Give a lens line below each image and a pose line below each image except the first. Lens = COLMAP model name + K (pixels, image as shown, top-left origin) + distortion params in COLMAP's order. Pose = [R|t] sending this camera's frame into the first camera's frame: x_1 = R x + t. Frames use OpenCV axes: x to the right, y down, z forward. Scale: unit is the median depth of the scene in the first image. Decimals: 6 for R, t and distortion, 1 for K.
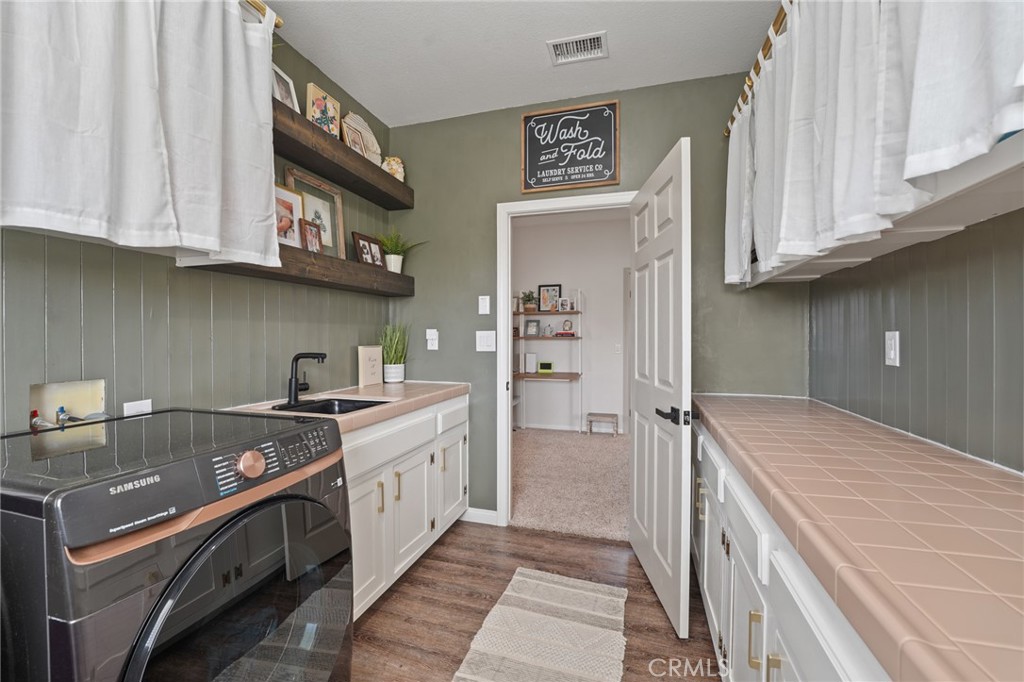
lens RADIAL K [[415.1, 0, 499.8], [0, 415.1, 341.4], [0, 0, 1]] dist [-0.013148, 0.000416]
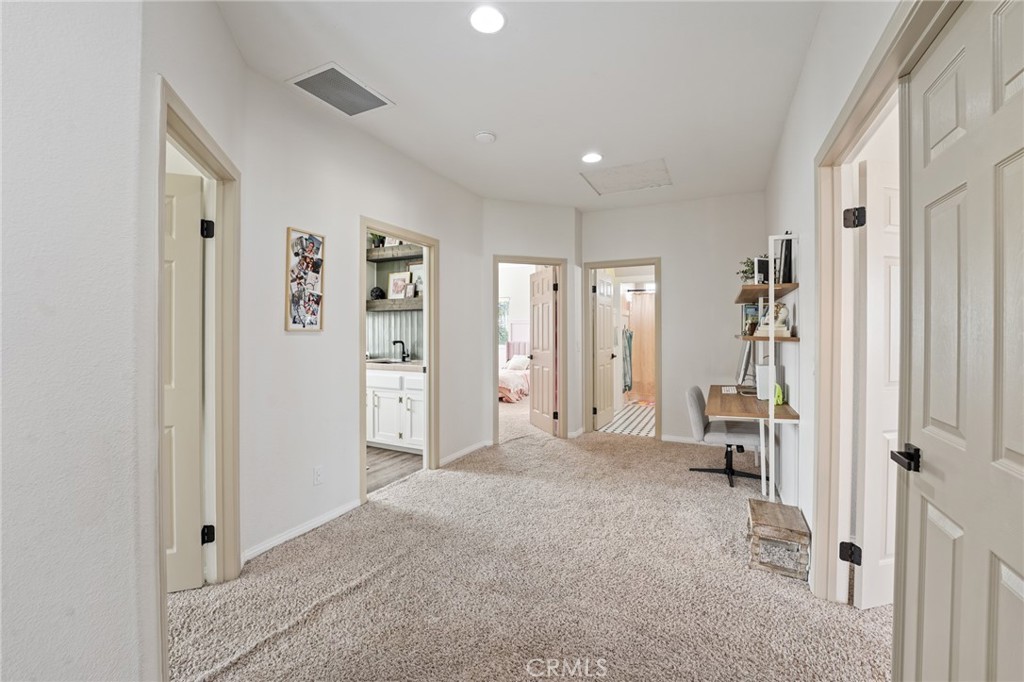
lens RADIAL K [[424.2, 0, 512.0], [0, 424.2, 341.0], [0, 0, 1]] dist [-0.028322, 0.005048]
pose [[-0.111679, 0.009472, -0.993699, 1.731182], [-0.024091, 0.999635, 0.012236, -0.016410], [0.993452, 0.025306, -0.111410, 1.766850]]
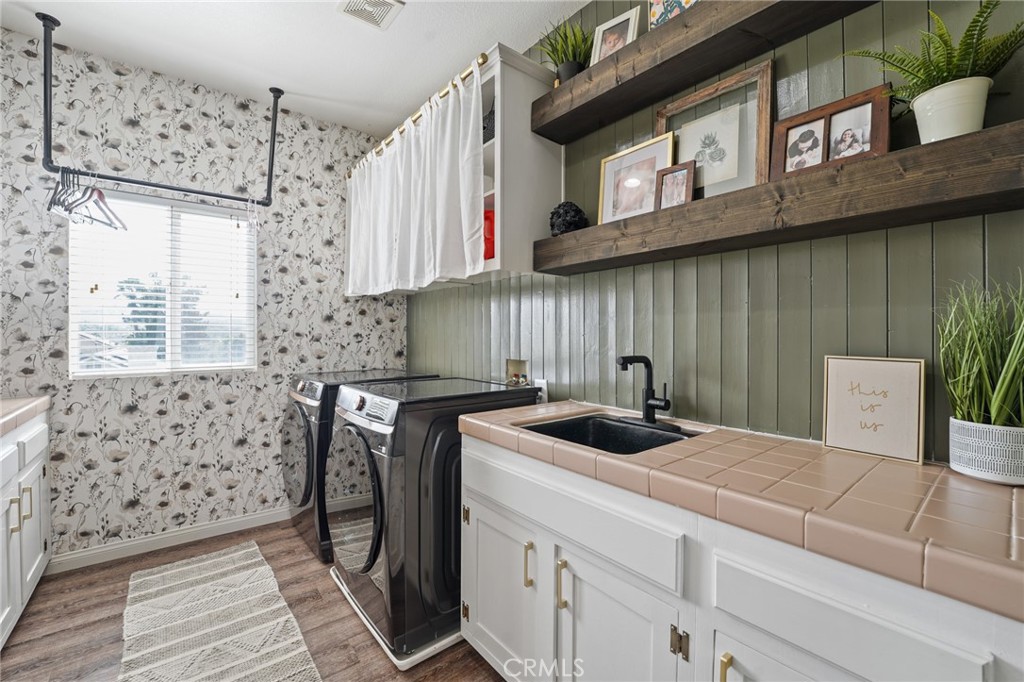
lens RADIAL K [[415.1, 0, 499.8], [0, 415.1, 341.4], [0, 0, 1]] dist [-0.013148, 0.000416]
pose [[-0.534912, 0.004940, -0.844893, 0.263438], [-0.019161, 0.999655, 0.017976, -0.007689], [0.844690, 0.025805, -0.534633, 1.094853]]
